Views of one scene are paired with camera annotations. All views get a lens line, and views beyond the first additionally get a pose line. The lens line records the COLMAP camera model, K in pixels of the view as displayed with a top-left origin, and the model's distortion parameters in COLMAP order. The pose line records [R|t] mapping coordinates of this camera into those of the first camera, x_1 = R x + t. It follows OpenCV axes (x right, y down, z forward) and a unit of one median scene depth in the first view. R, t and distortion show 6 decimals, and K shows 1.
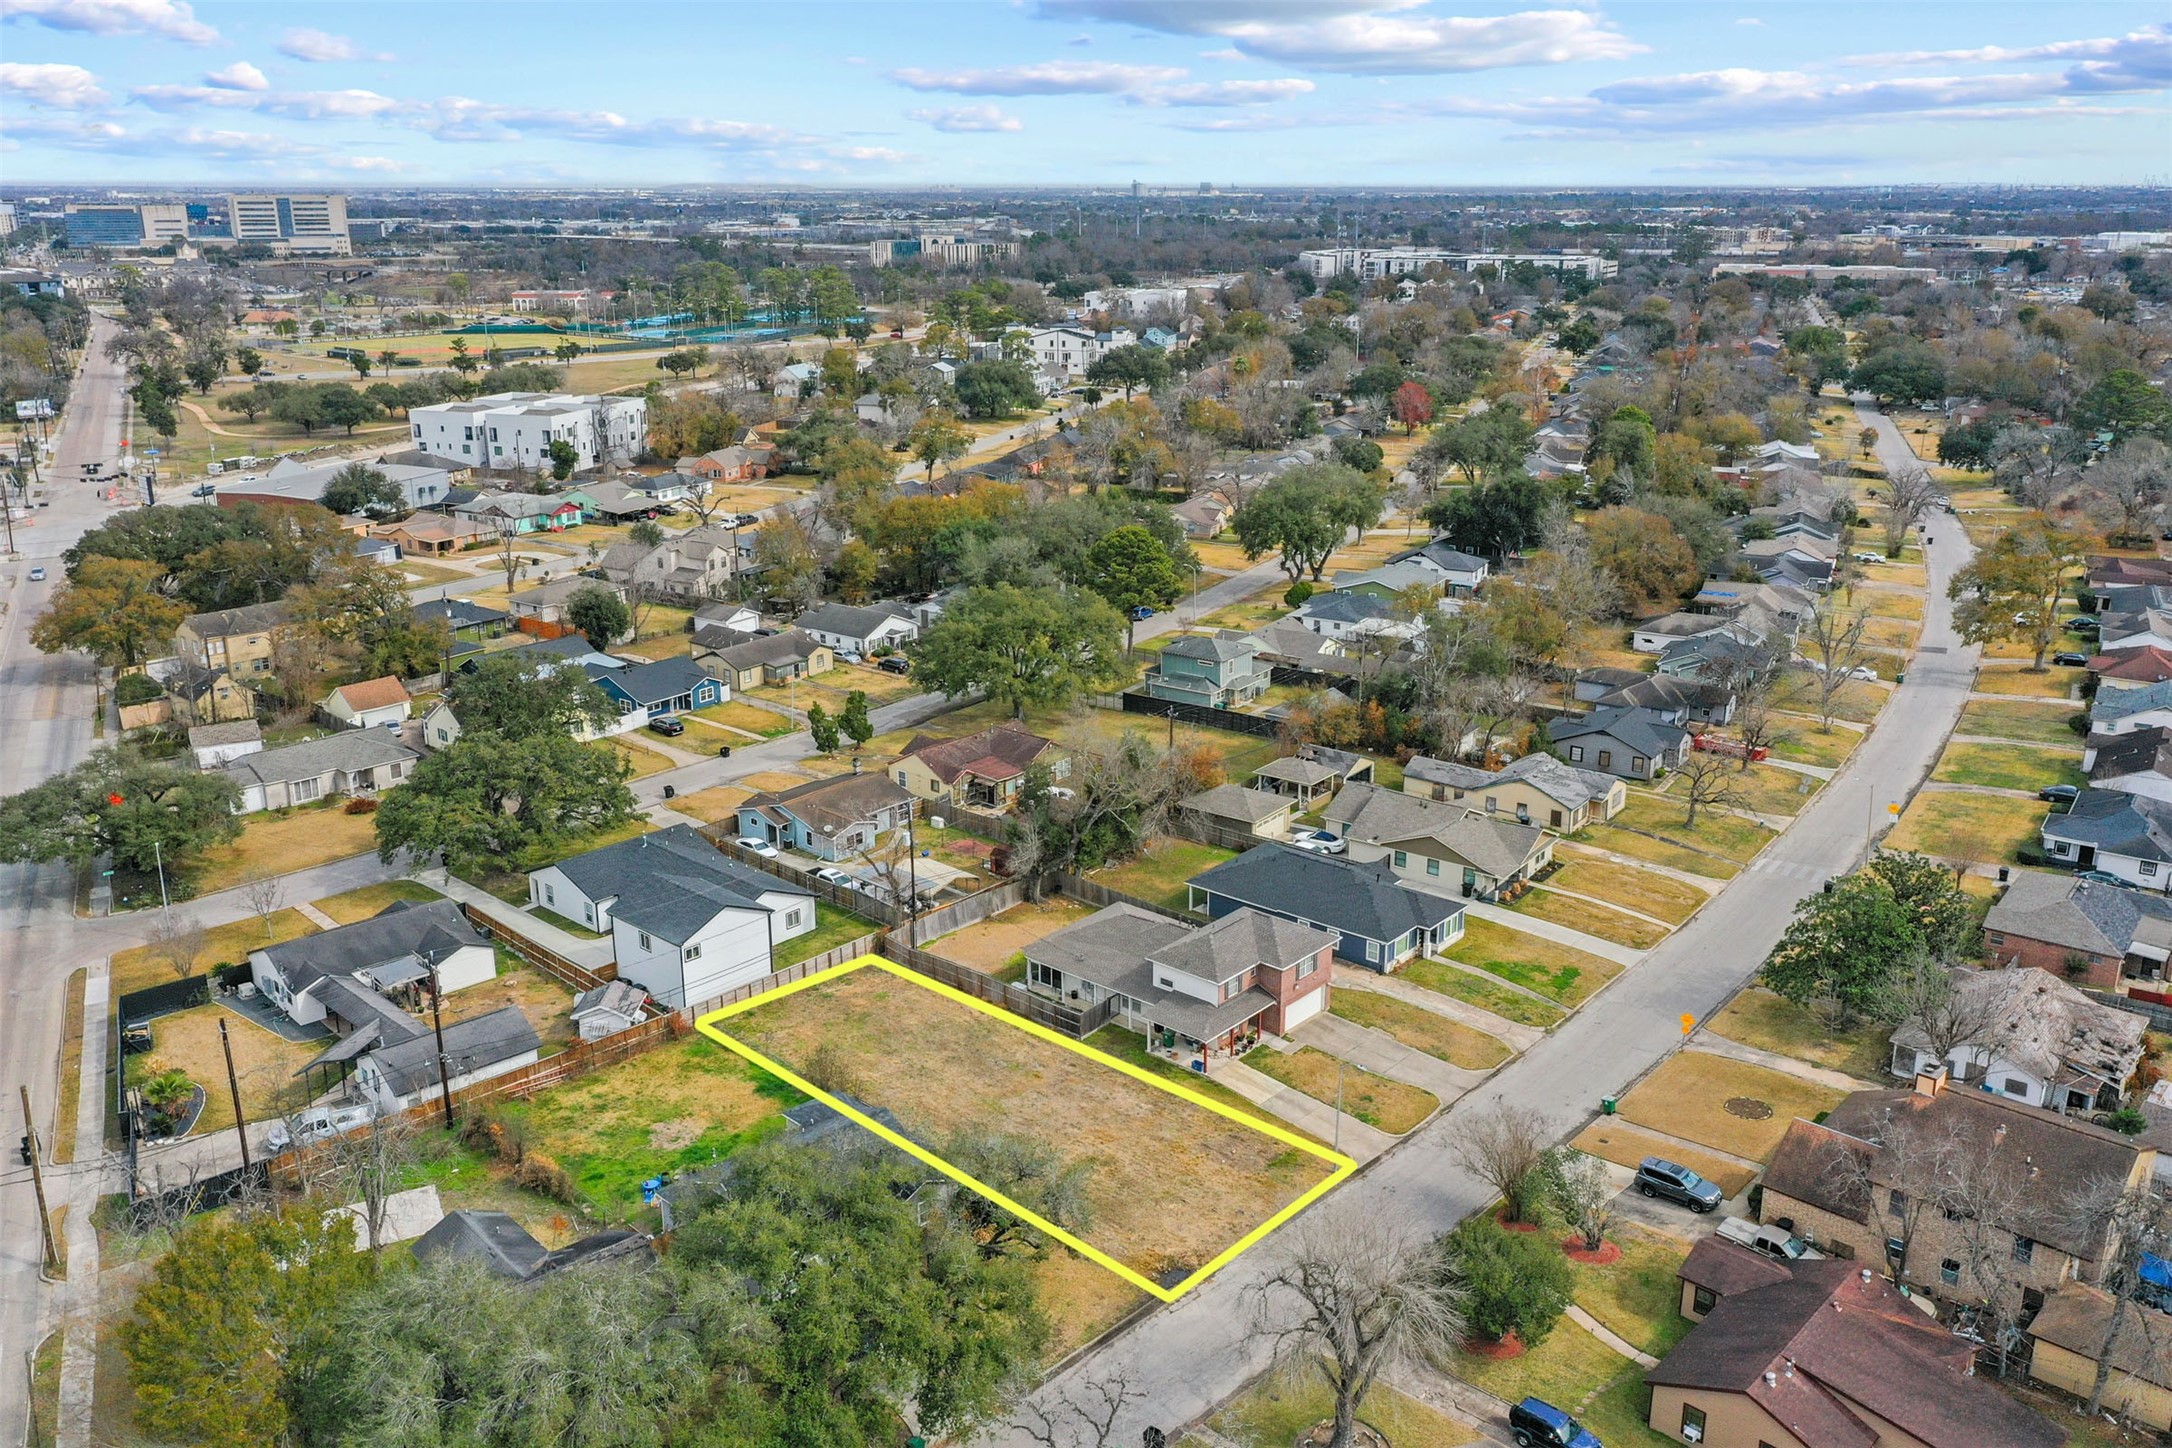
lens RADIAL K [[1743.7, 0, 1086.0], [0, 1743.7, 724.0], [0, 0, 1]] dist [0.028647, -0.003383]
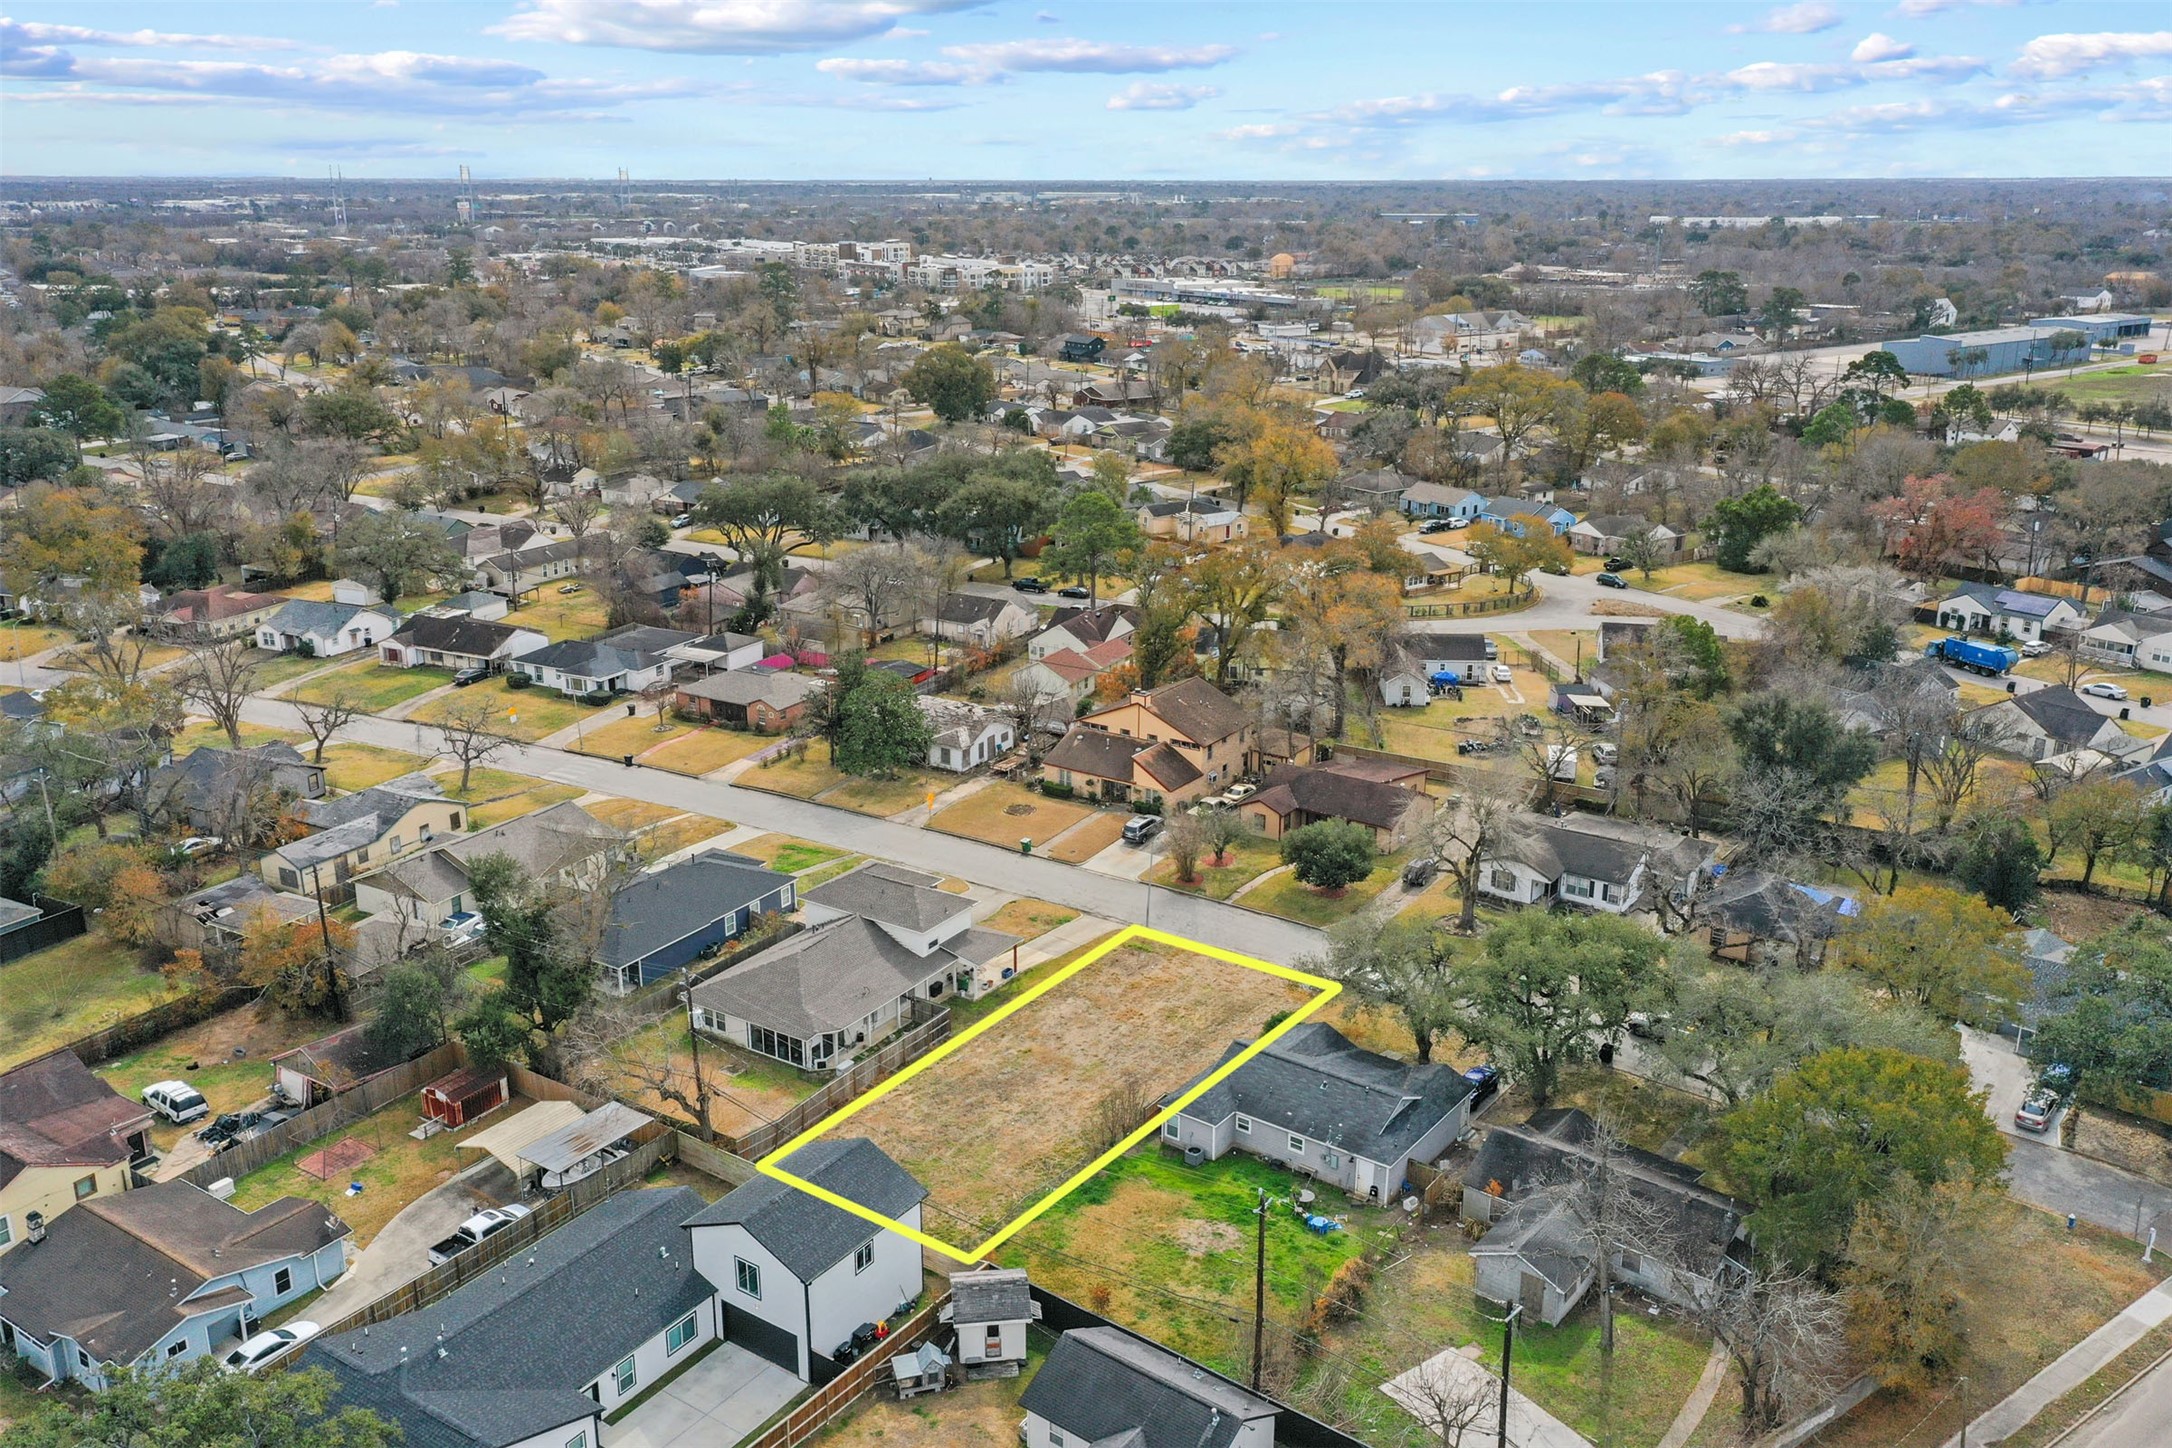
lens RADIAL K [[1743.7, 0, 1086.0], [0, 1743.7, 724.0], [0, 0, 1]] dist [0.028647, -0.003383]
pose [[-0.152268, -0.293243, 0.943834, -0.819588], [0.294581, 0.898099, 0.326558, -0.251718], [-0.943417, 0.327760, -0.050368, 0.854808]]
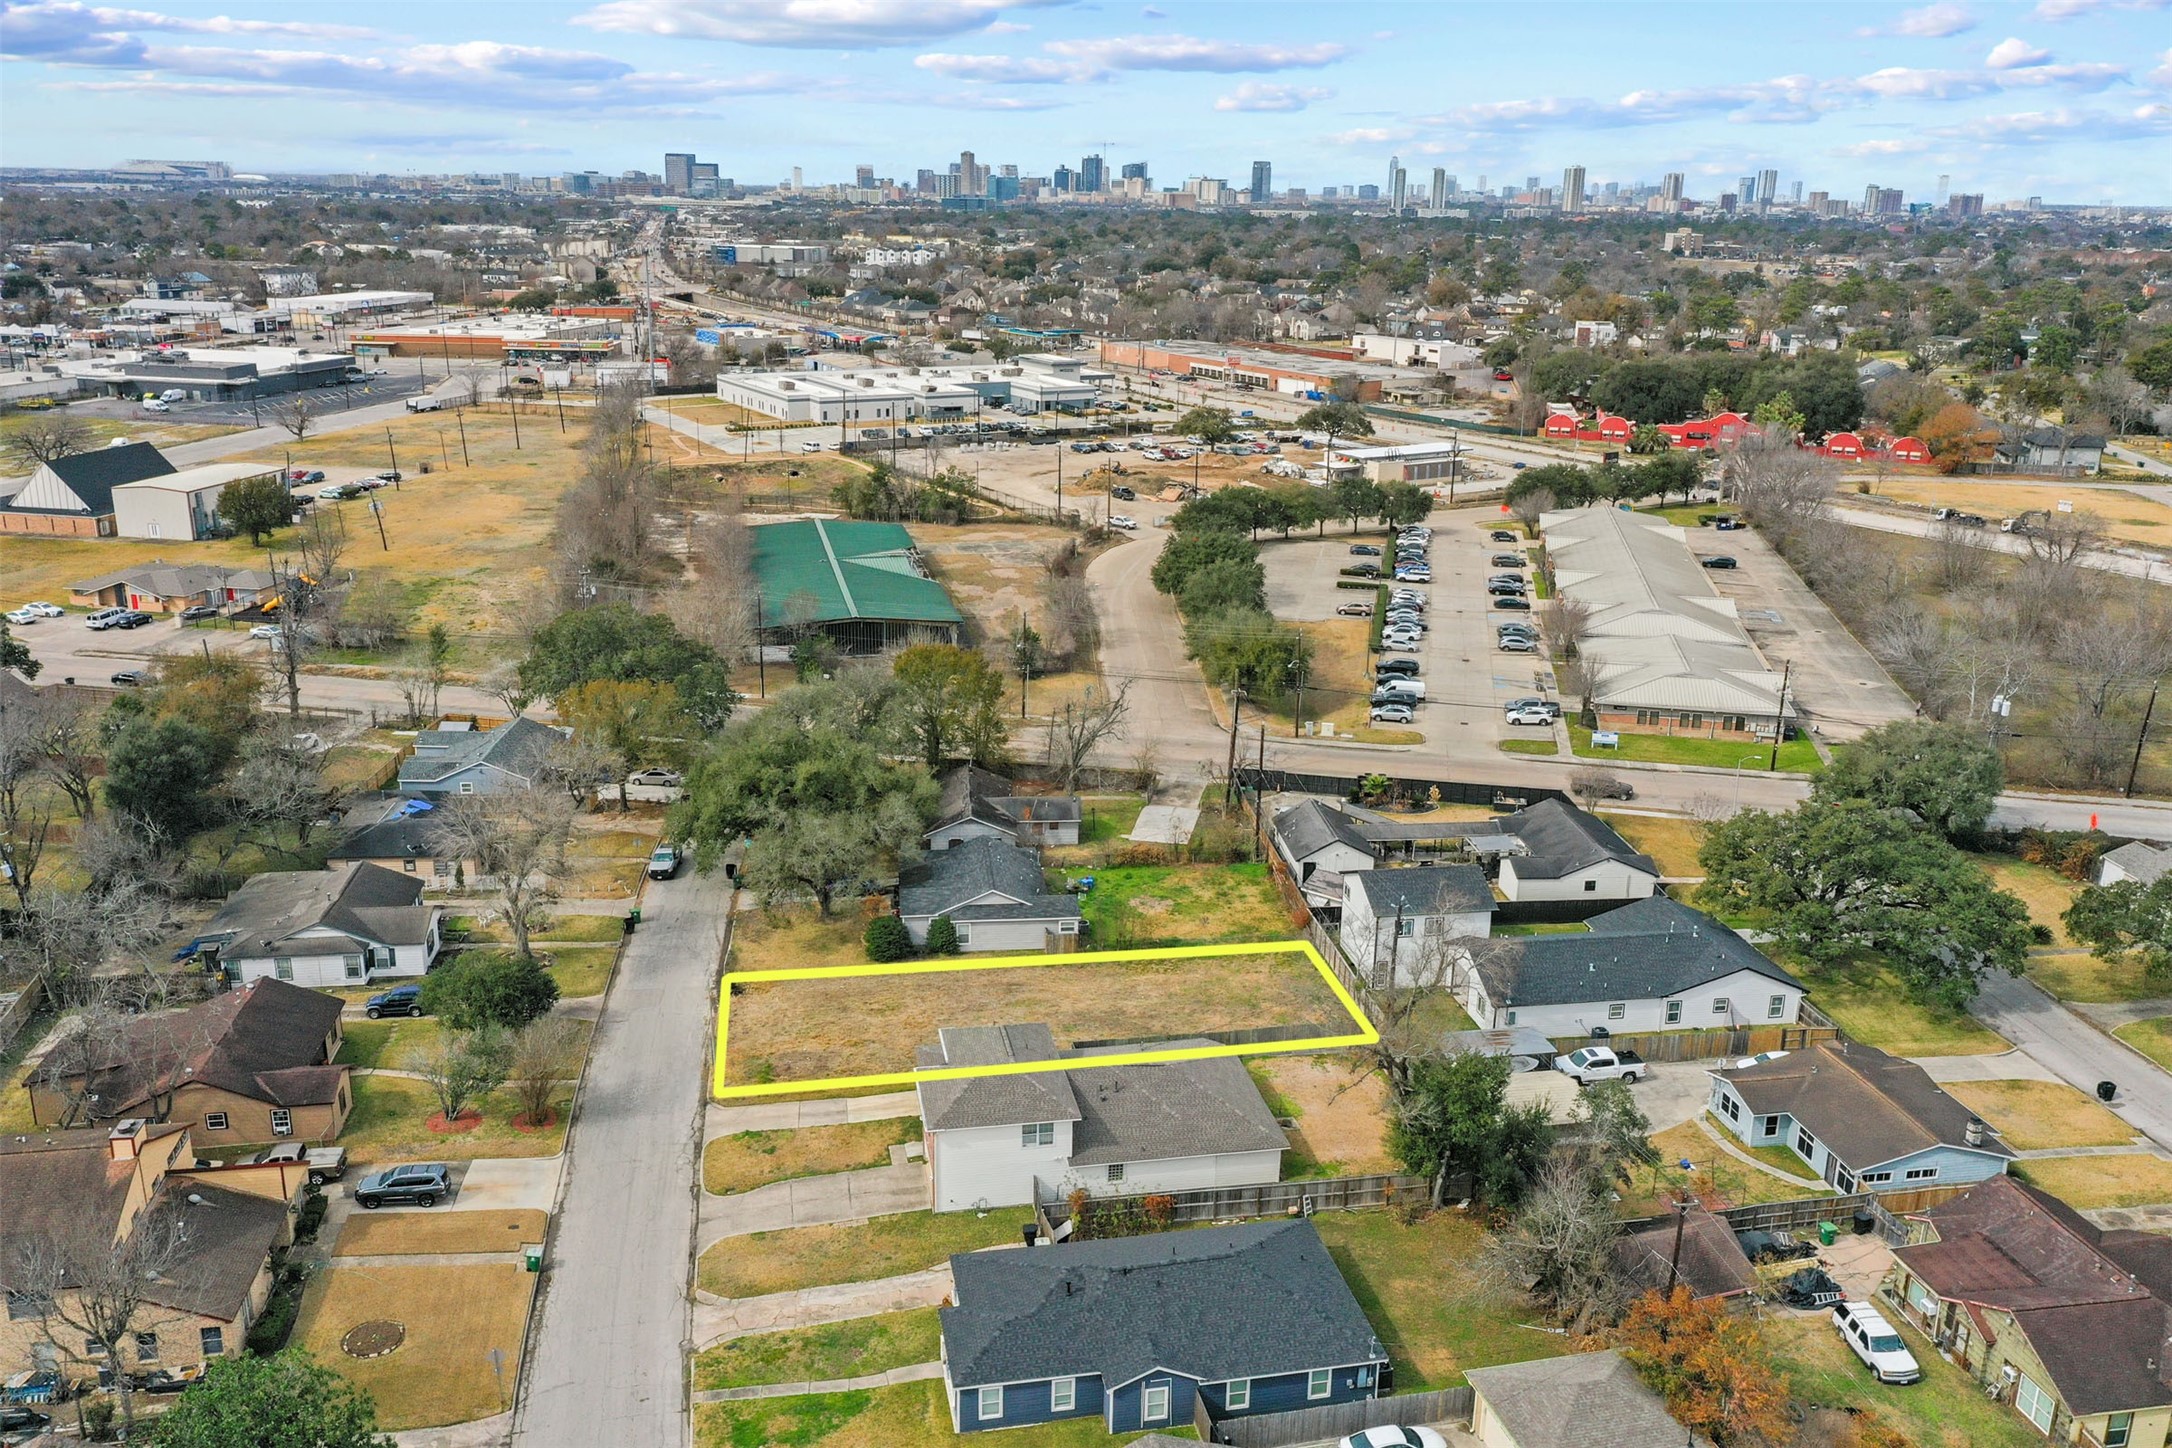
lens RADIAL K [[1743.7, 0, 1086.0], [0, 1743.7, 724.0], [0, 0, 1]] dist [0.028647, -0.003383]
pose [[-0.614058, 0.228985, -0.755313, 0.604278], [-0.248006, 0.852535, 0.460085, -0.376148], [0.749283, 0.469841, -0.466716, 1.255001]]
